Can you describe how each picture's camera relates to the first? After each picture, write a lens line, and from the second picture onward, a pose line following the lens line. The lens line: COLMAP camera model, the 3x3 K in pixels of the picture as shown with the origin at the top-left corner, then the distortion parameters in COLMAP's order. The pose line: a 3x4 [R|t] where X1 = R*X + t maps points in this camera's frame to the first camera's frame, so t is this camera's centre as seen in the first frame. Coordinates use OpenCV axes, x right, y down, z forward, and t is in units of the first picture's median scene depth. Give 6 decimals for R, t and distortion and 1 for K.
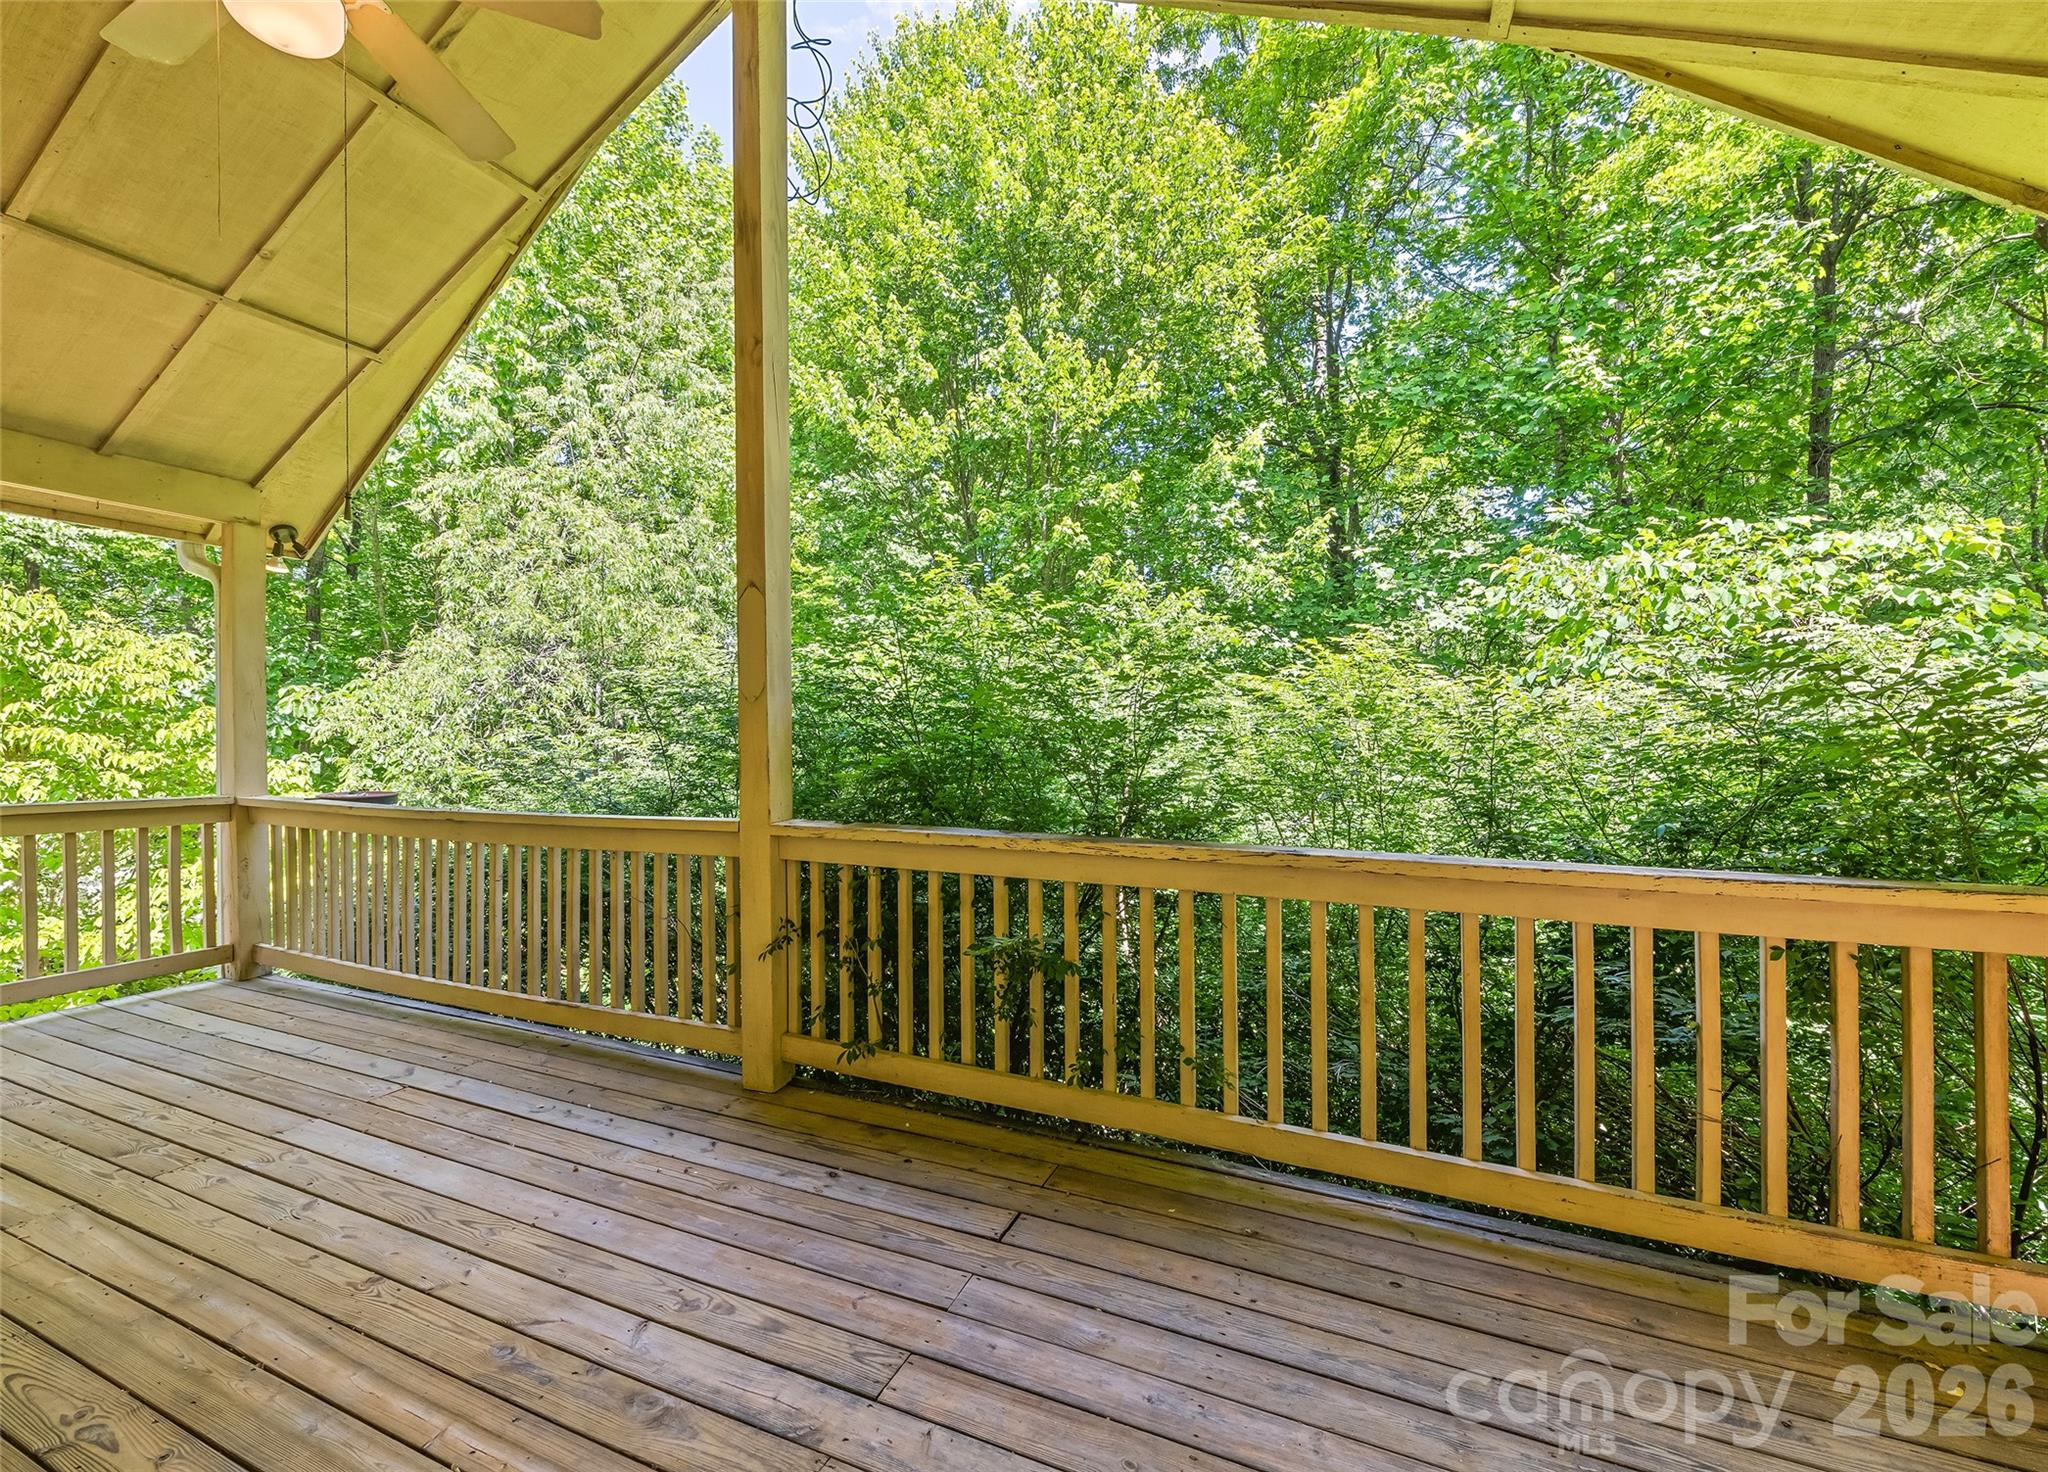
lens RADIAL K [[814.9, 0, 1027.7], [0, 814.9, 737.4], [0, 0, 1]] dist [0.011971, -0.003186]
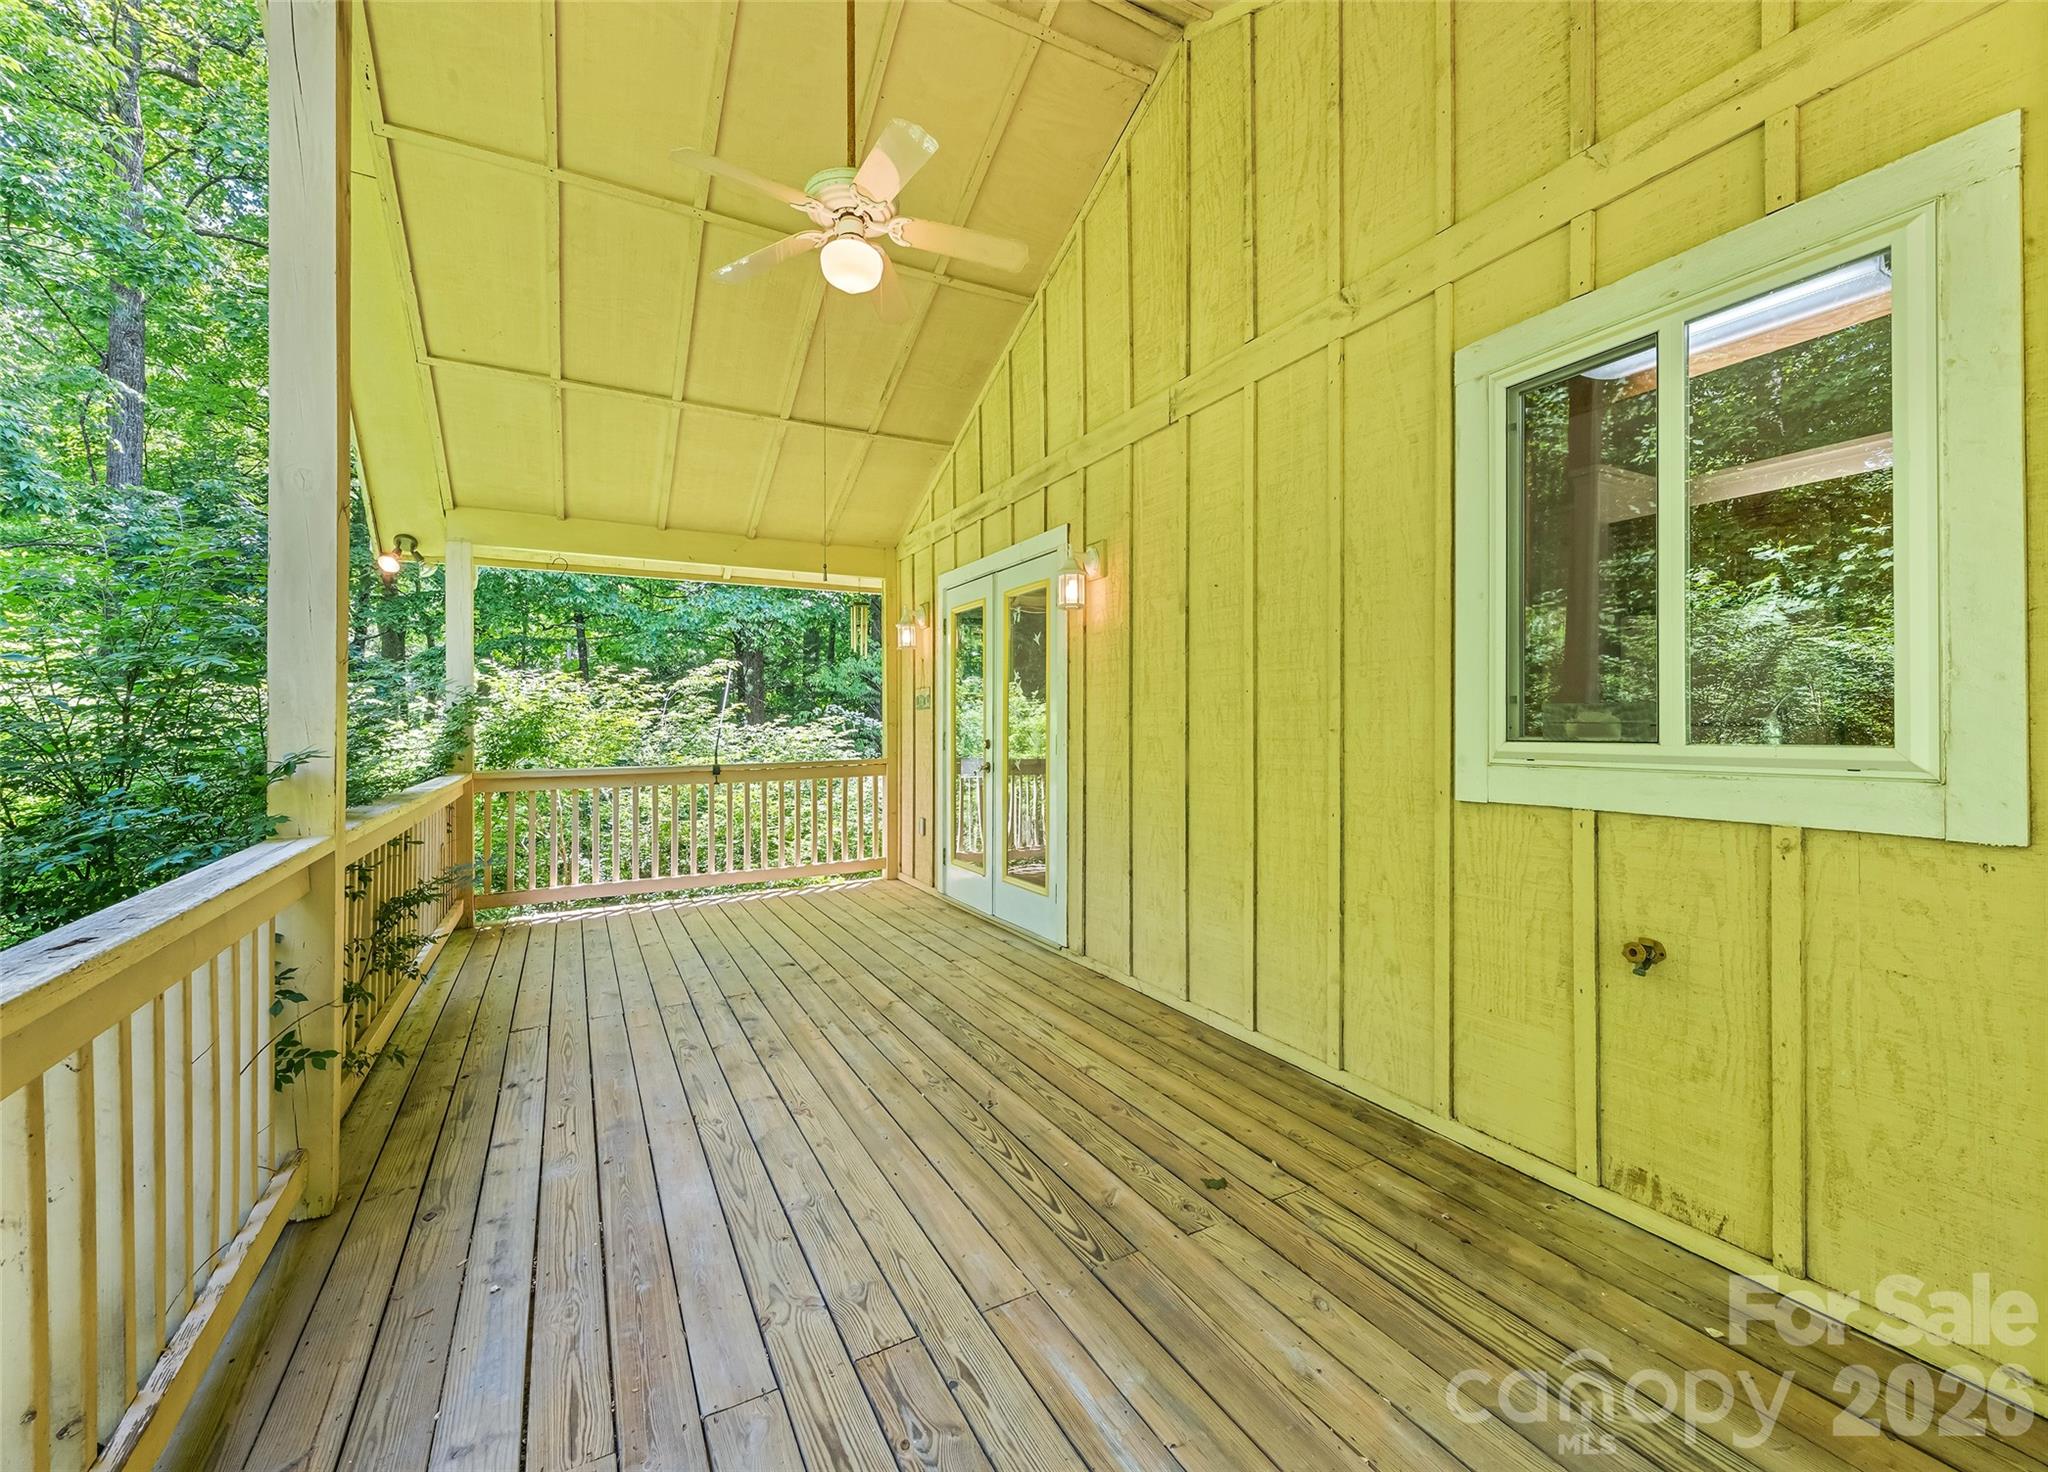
lens RADIAL K [[814.9, 0, 1022.3], [0, 814.9, 728.2], [0, 0, 1]] dist [0.011971, -0.003186]
pose [[-0.787248, 0.005100, 0.616616, -1.842491], [0.008463, 0.999961, 0.002534, 0.034465], [-0.616579, 0.007213, -0.787260, 1.759786]]
